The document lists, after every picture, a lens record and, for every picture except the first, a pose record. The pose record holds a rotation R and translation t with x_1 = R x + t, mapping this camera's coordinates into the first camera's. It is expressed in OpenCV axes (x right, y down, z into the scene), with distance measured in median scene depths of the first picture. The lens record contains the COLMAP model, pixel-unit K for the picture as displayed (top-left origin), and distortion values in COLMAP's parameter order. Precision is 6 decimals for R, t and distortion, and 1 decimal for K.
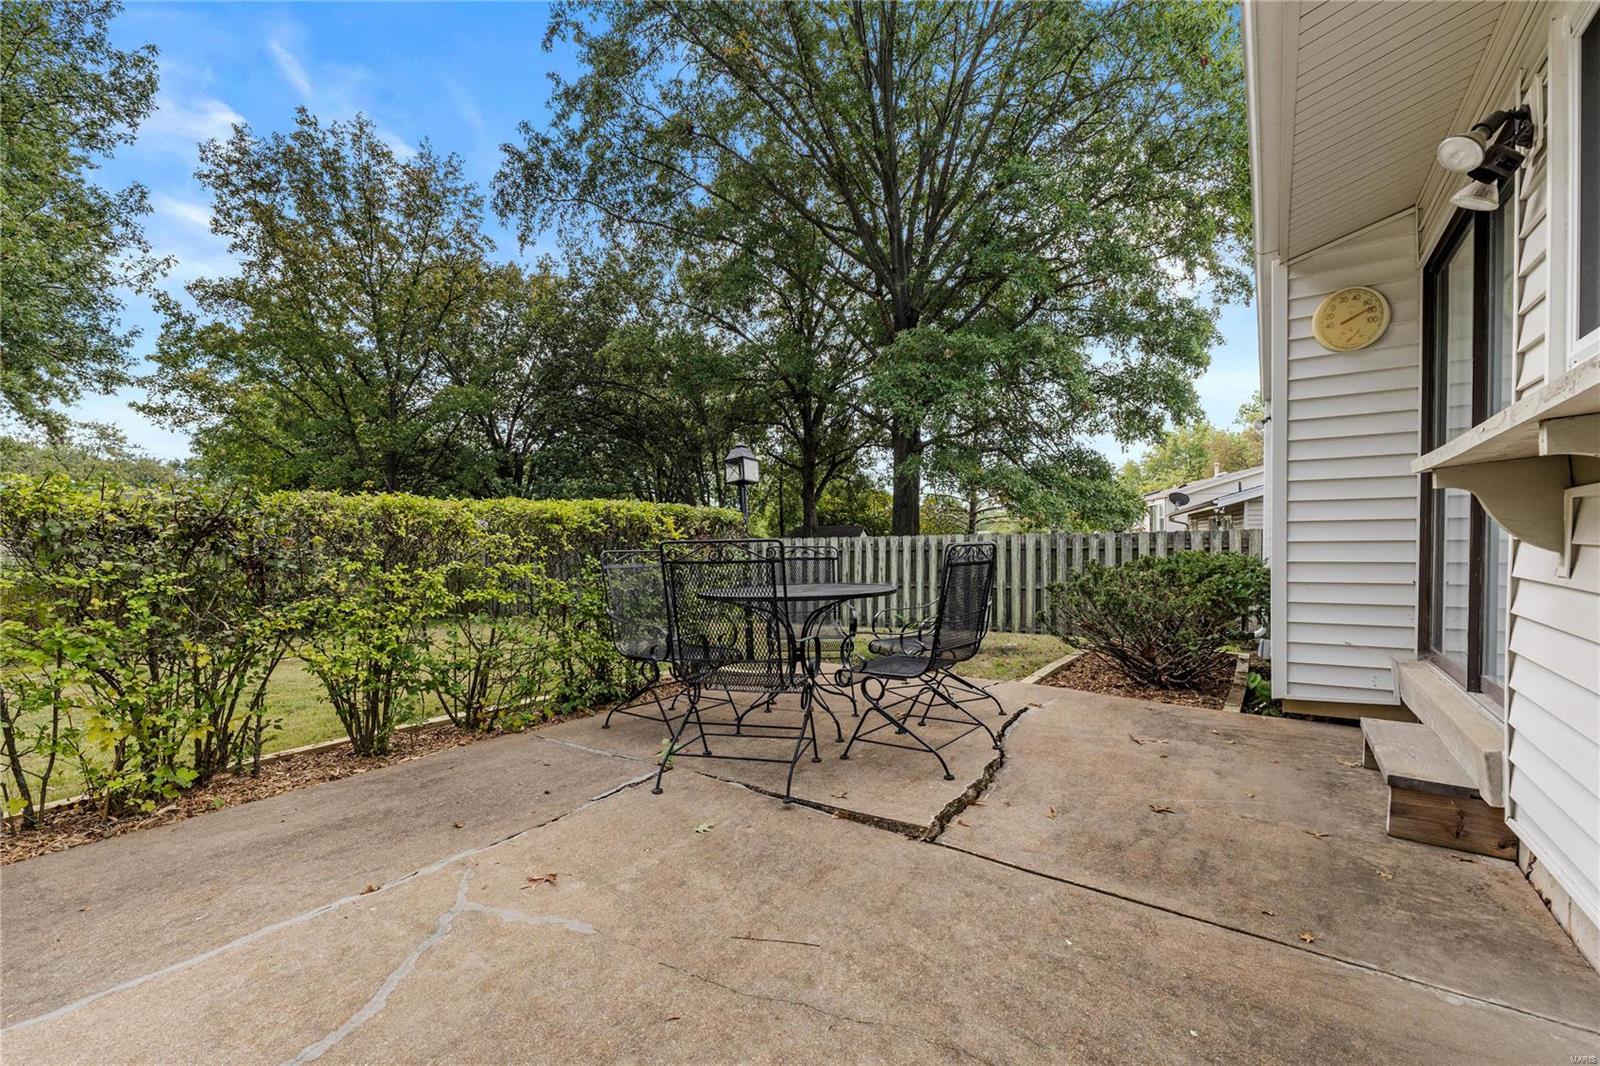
lens RADIAL K [[685.4, 0, 799.9], [0, 685.4, 539.1], [0, 0, 1]] dist [-0.005007, -0.000688]
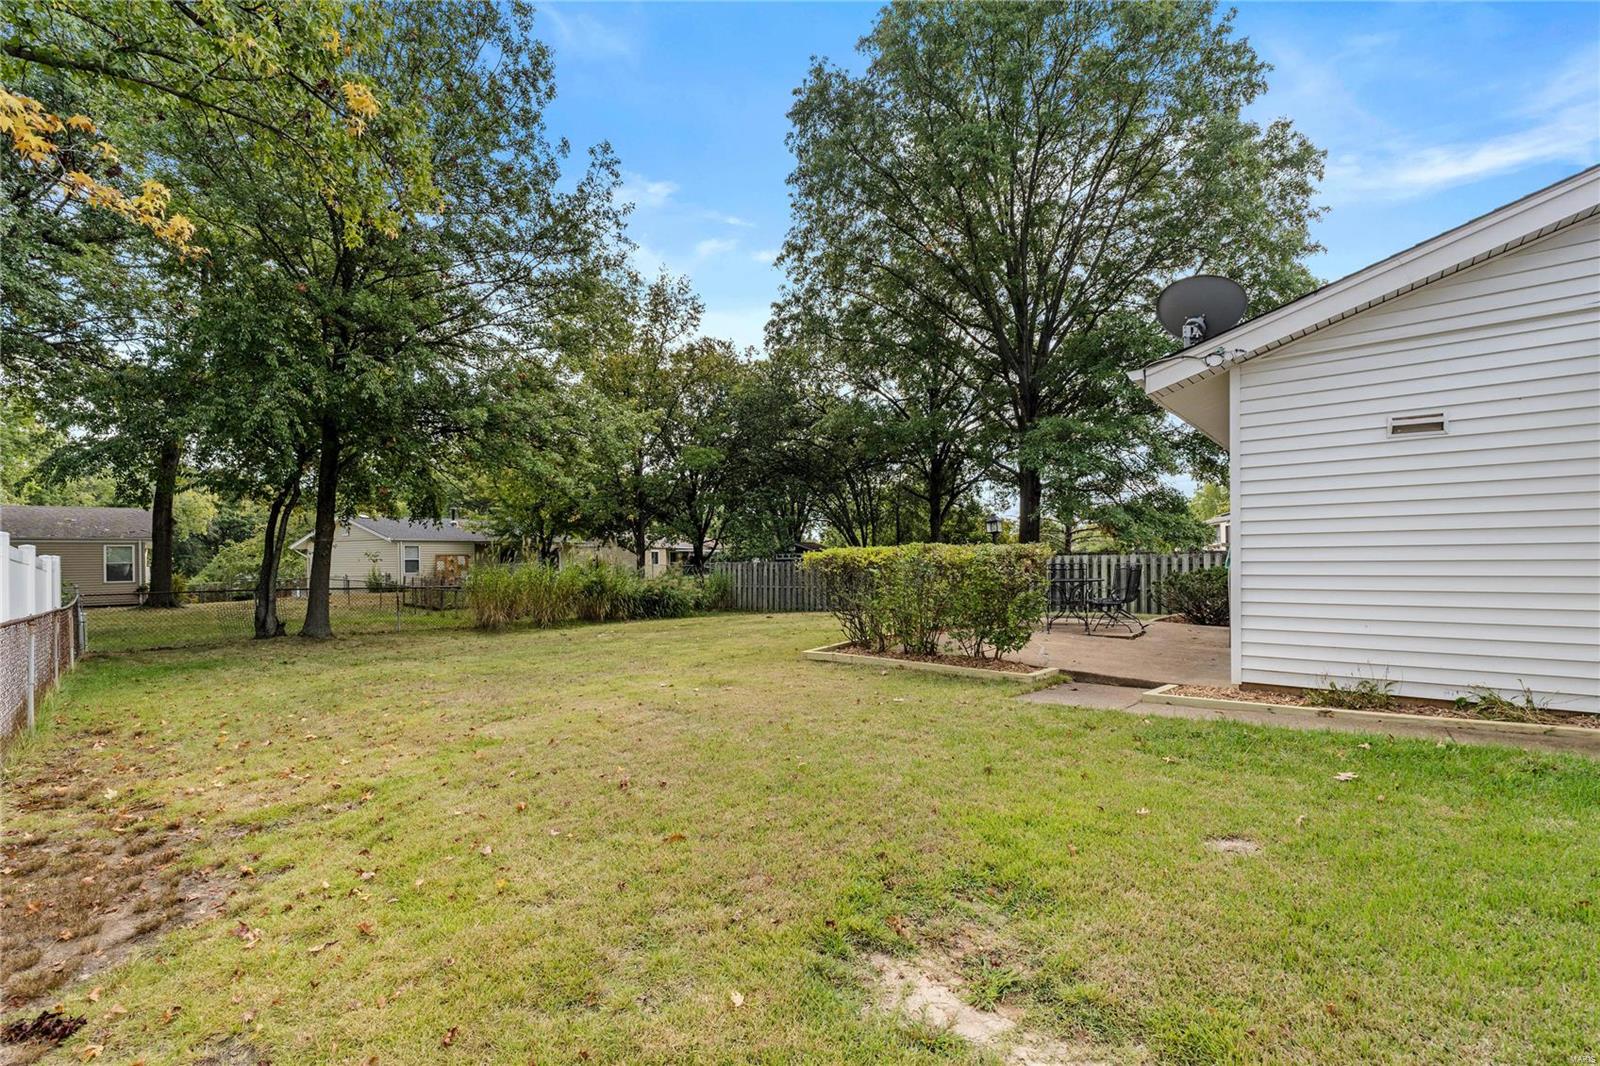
lens RADIAL K [[685.4, 0, 799.9], [0, 685.4, 540.2], [0, 0, 1]] dist [-0.005007, -0.000688]
pose [[0.995445, 0.000141, -0.095340, -0.173719], [-0.001772, 0.999854, -0.017023, -0.008008], [0.095324, 0.017114, 0.995299, -0.405128]]
